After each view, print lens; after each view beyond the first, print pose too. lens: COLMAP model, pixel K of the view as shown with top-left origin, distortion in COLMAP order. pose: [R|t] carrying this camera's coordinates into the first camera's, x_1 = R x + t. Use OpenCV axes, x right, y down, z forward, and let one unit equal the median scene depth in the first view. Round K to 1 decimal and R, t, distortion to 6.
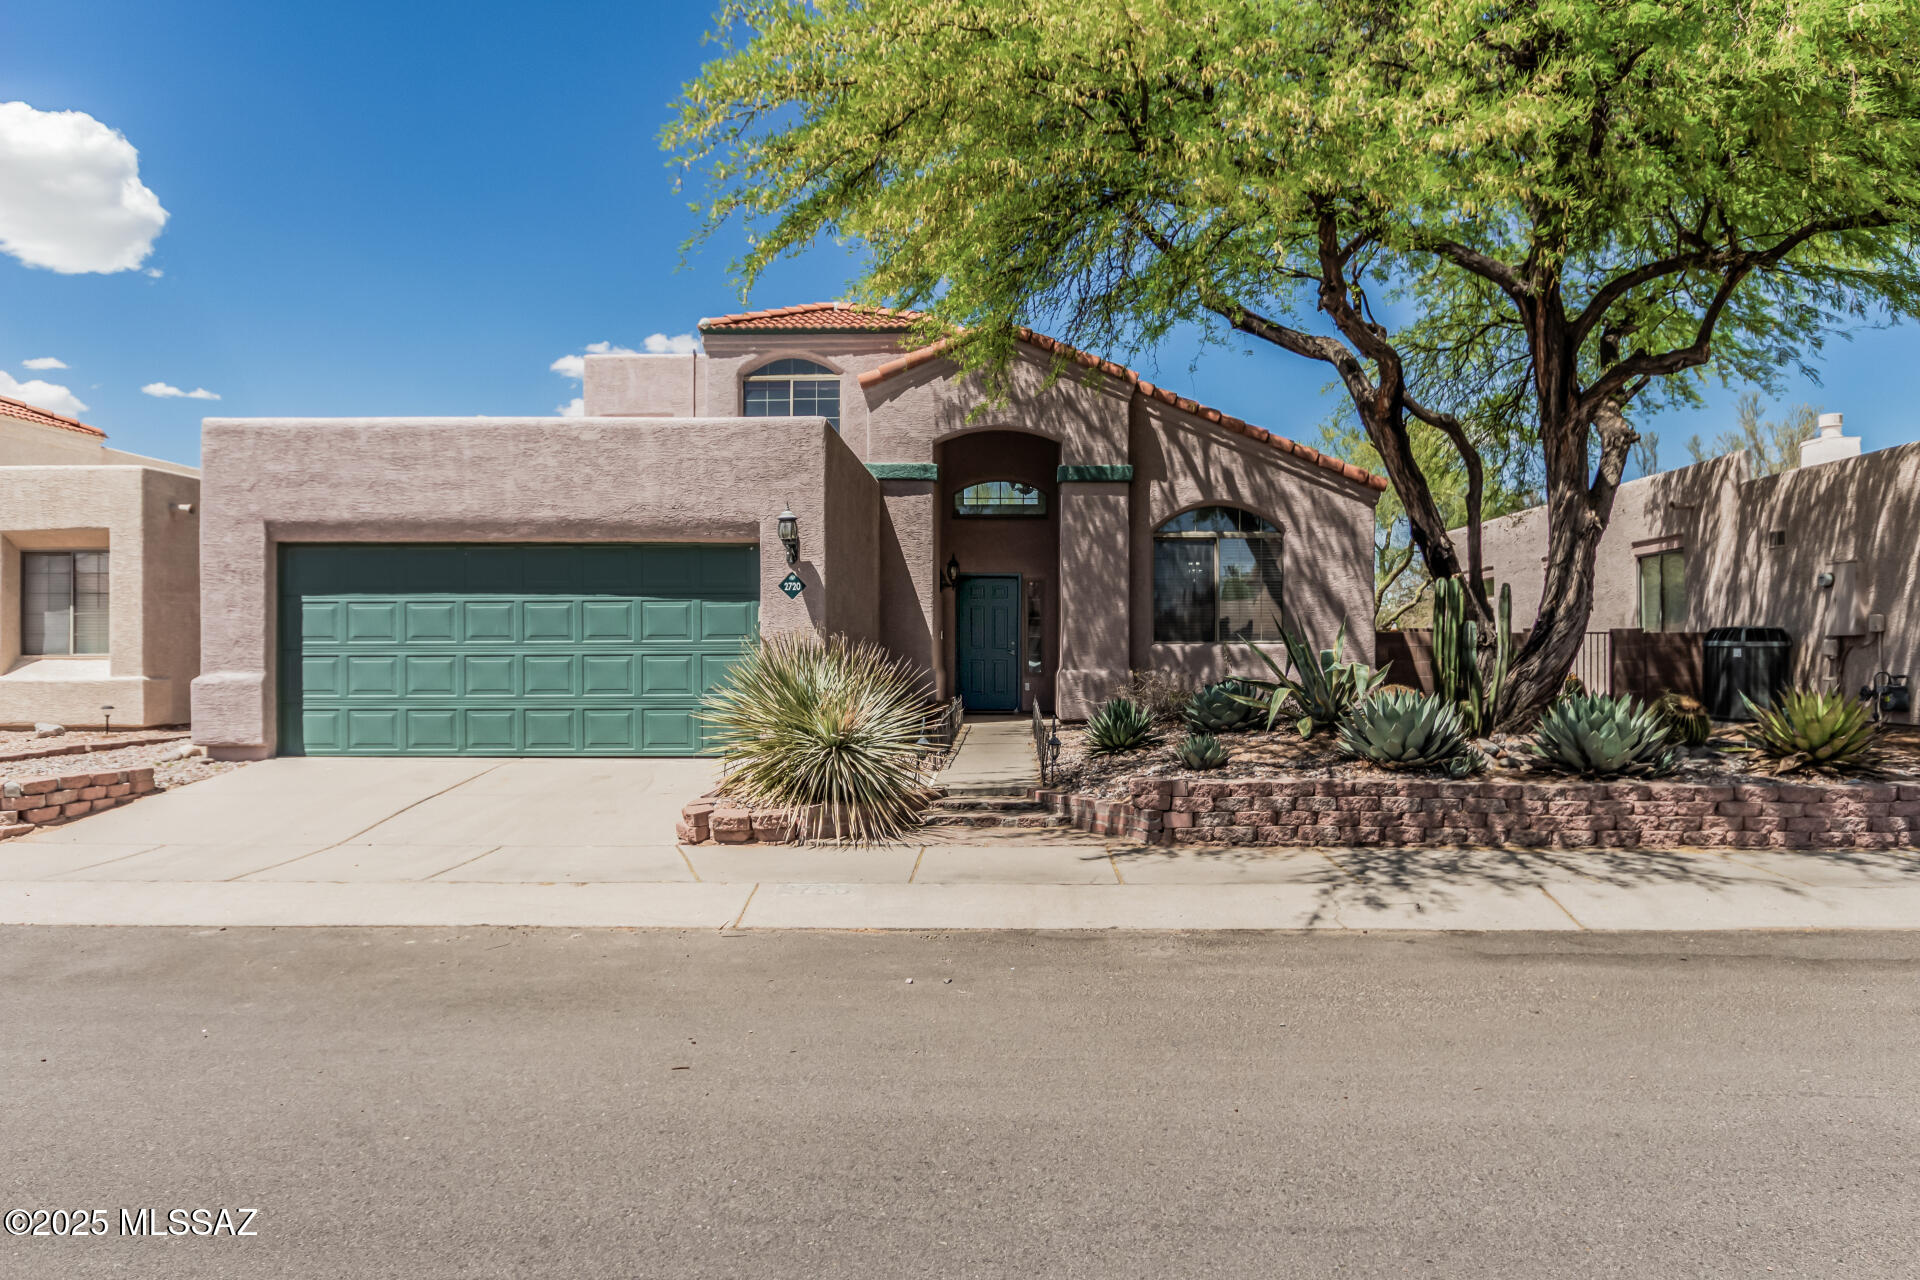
lens RADIAL K [[1224.6, 0, 971.2], [0, 1224.6, 643.1], [0, 0, 1]] dist [0.007582, 0.004495]
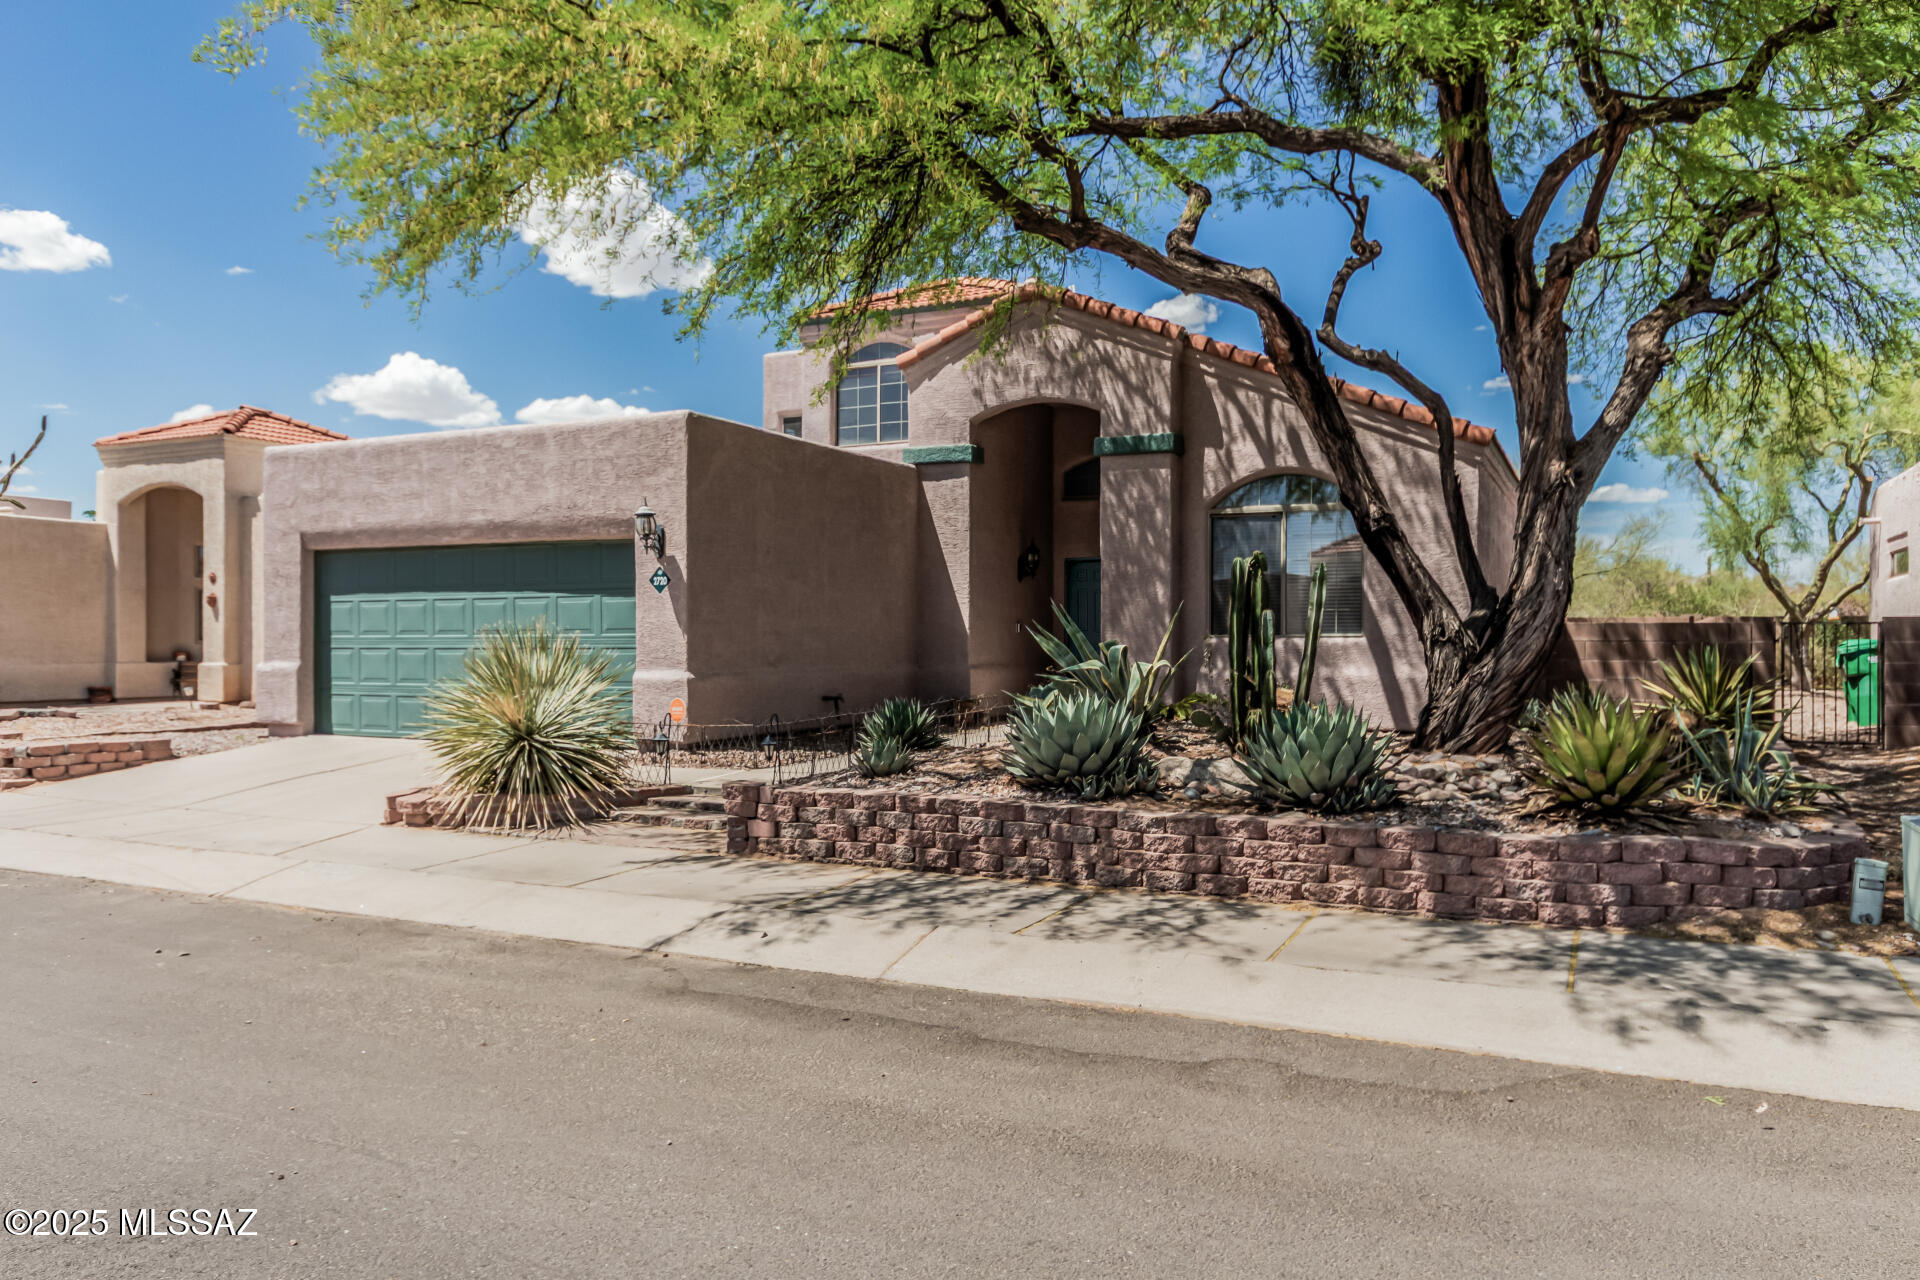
lens RADIAL K [[1325.5, 0, 960.2], [0, 1325.5, 636.1], [0, 0, 1]] dist [0.007475, 0.004994]
pose [[0.909240, 0.000111, -0.416271, 0.526824], [0.000660, 0.999998, 0.001708, -0.002564], [0.416271, -0.001827, 0.909239, 0.108124]]
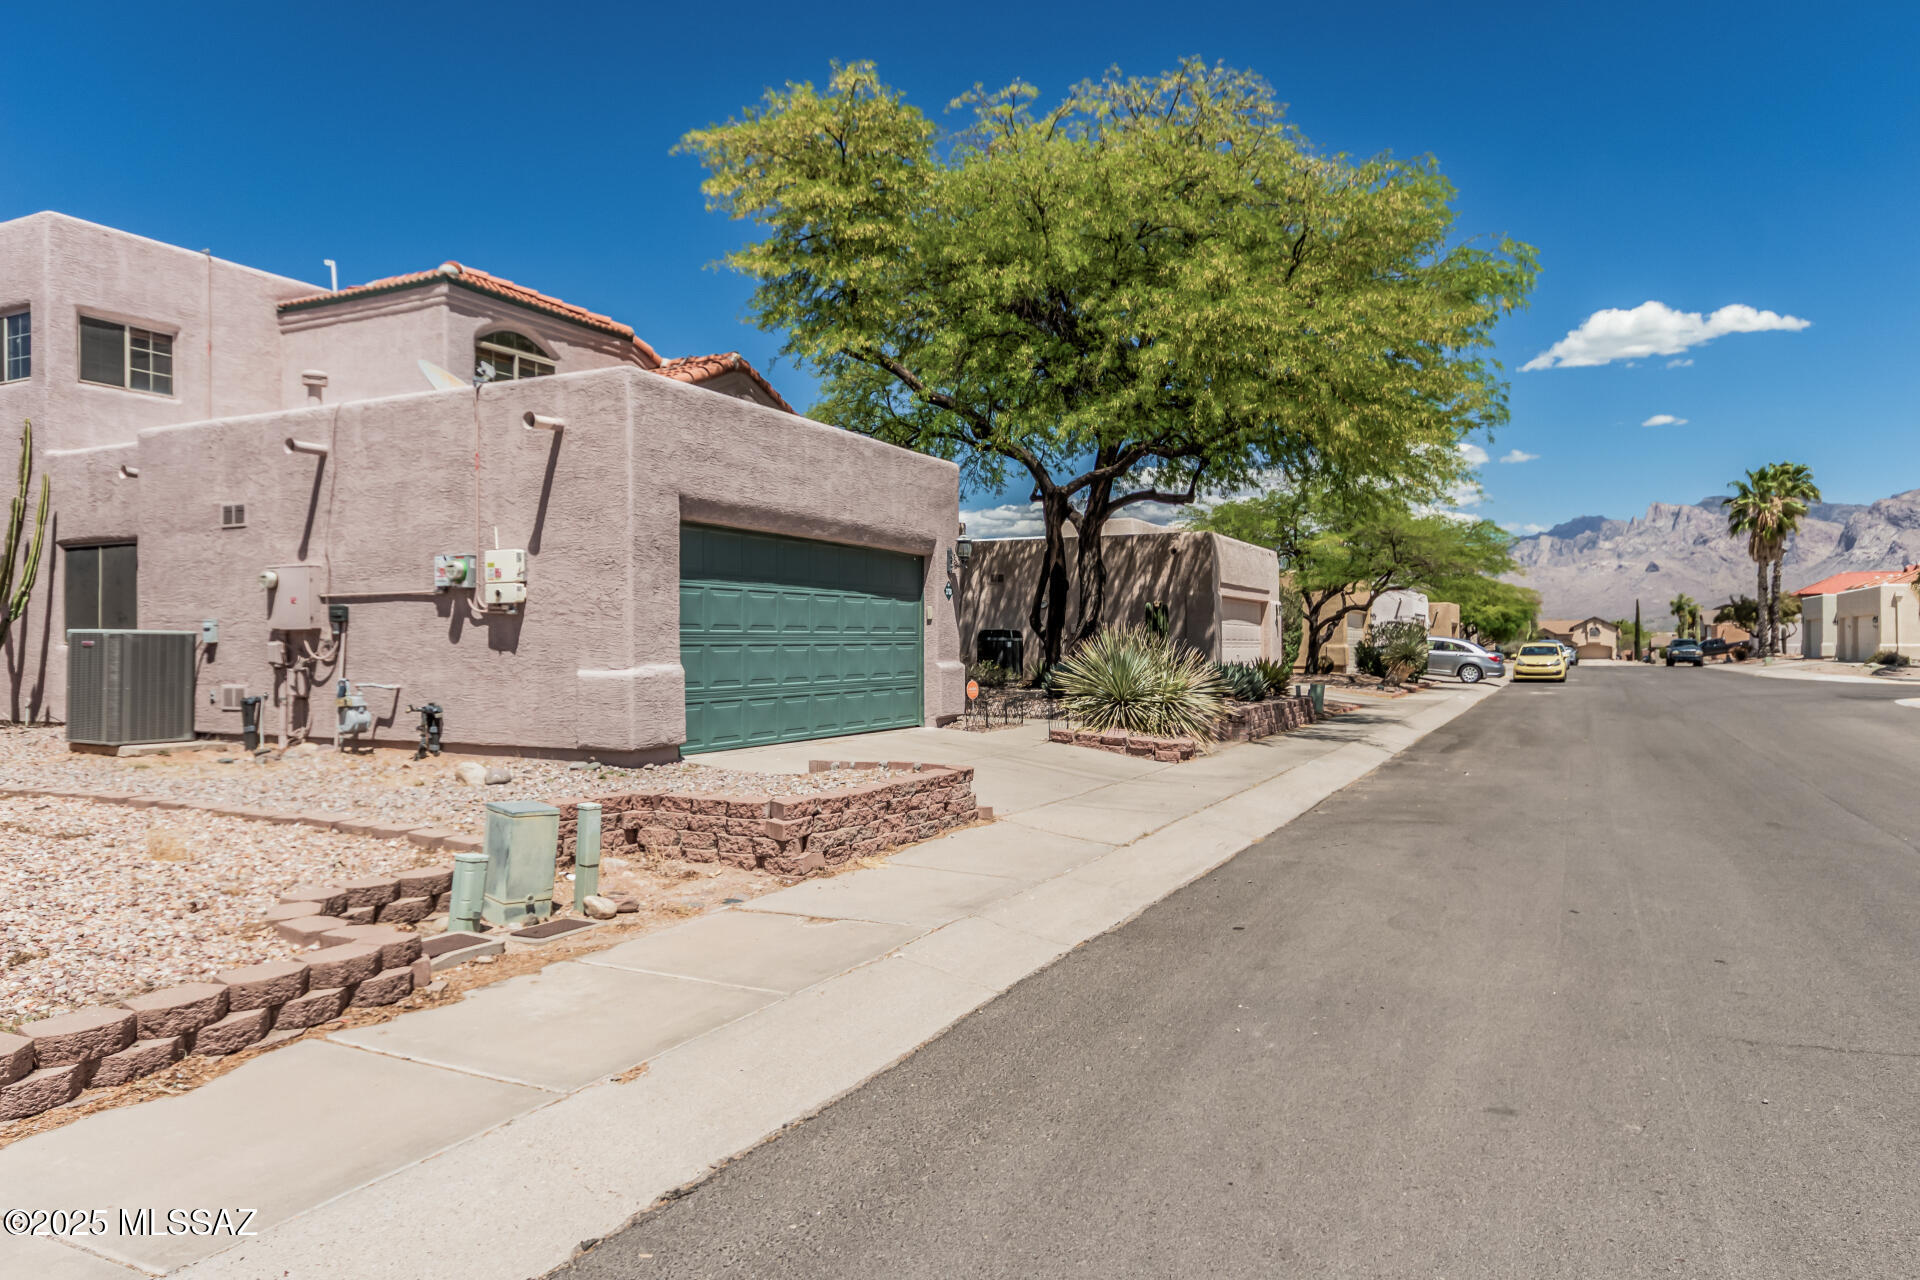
lens RADIAL K [[1224.6, 0, 960.9], [0, 1224.6, 645.0], [0, 0, 1]] dist [0.007582, 0.004495]
pose [[0.418992, 0.000341, 0.907990, -1.302092], [-0.006140, 0.999978, 0.002458, 0.006786], [-0.907969, -0.006605, 0.418985, 0.438748]]
